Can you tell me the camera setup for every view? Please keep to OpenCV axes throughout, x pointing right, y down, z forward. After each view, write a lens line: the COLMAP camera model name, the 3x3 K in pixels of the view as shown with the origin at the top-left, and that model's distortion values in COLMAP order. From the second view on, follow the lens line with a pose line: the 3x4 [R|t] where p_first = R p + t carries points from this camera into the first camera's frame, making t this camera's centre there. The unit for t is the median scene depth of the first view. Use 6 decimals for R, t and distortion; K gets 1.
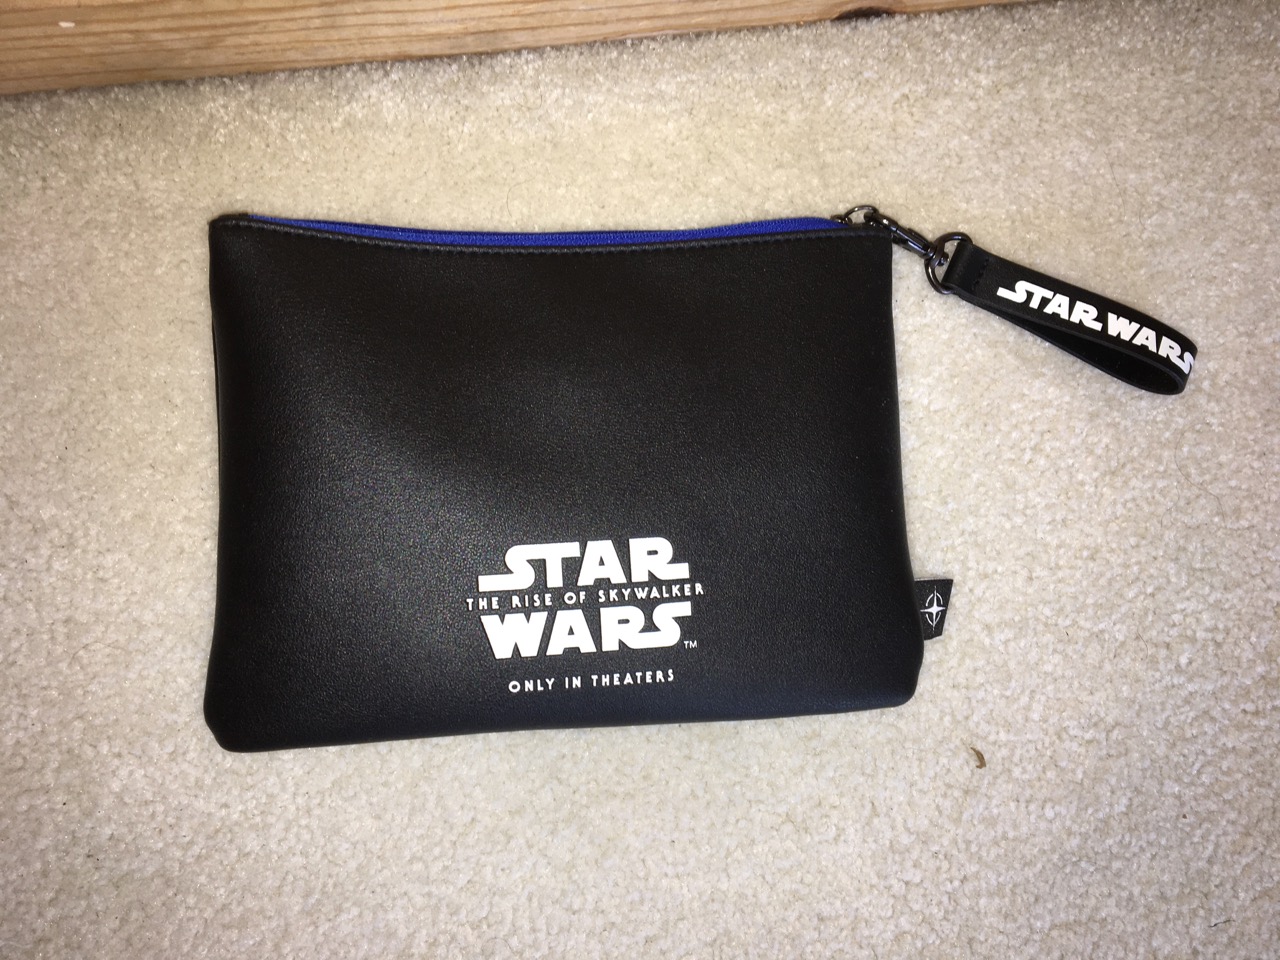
lens RADIAL K [[1085.6, 0, 640.6], [0, 1085.6, 478.6], [0, 0, 1]] dist [0.013096, -0.014547]
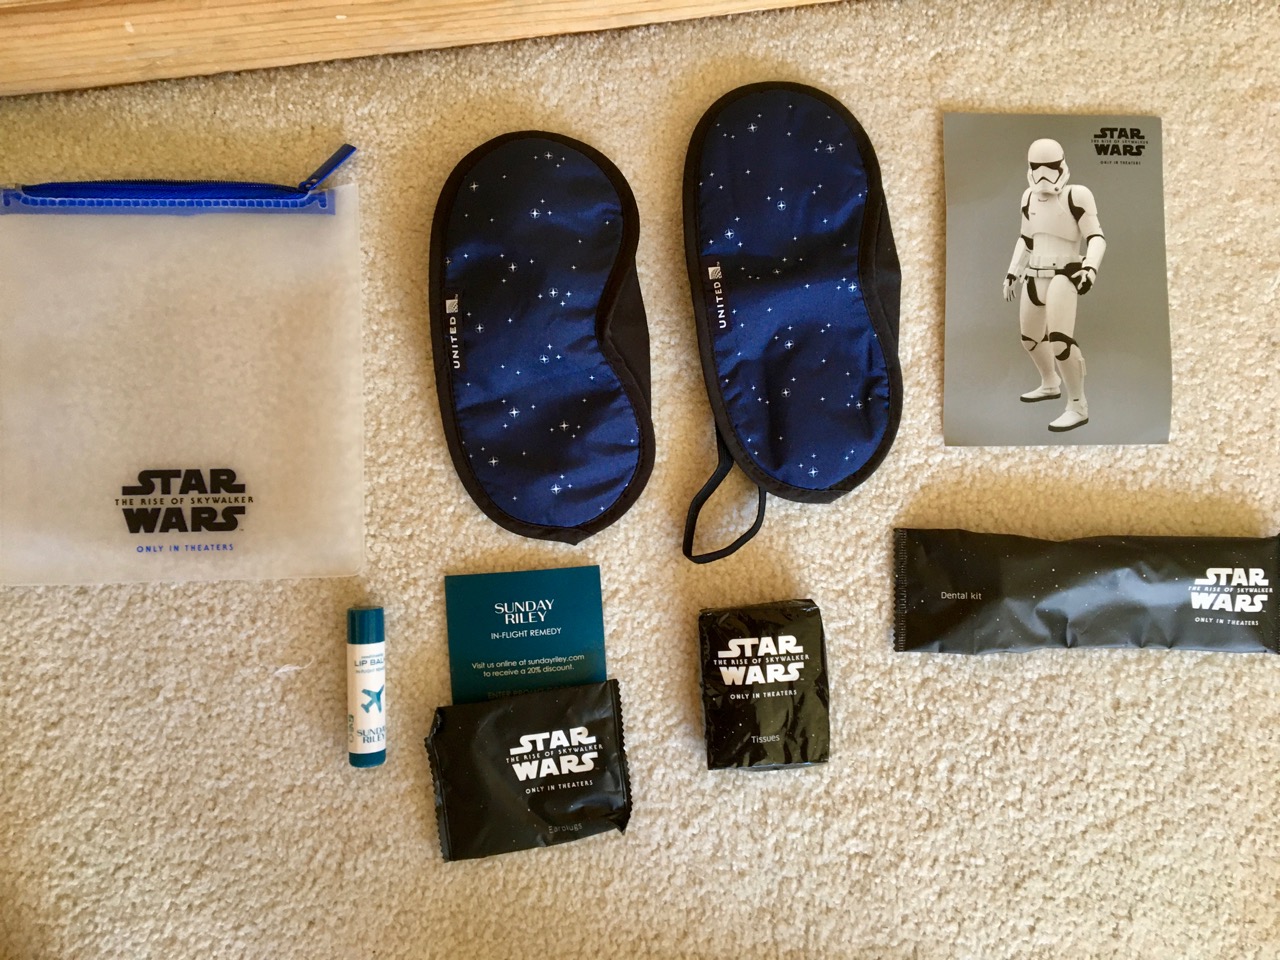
lens RADIAL K [[1085.6, 0, 640.6], [0, 1085.6, 481.3], [0, 0, 1]] dist [0.013096, -0.014547]
pose [[0.991129, 0.019658, -0.131445, 0.066028], [-0.000198, 0.989218, 0.146449, -0.031829], [0.132907, -0.145124, 0.980446, -0.400469]]
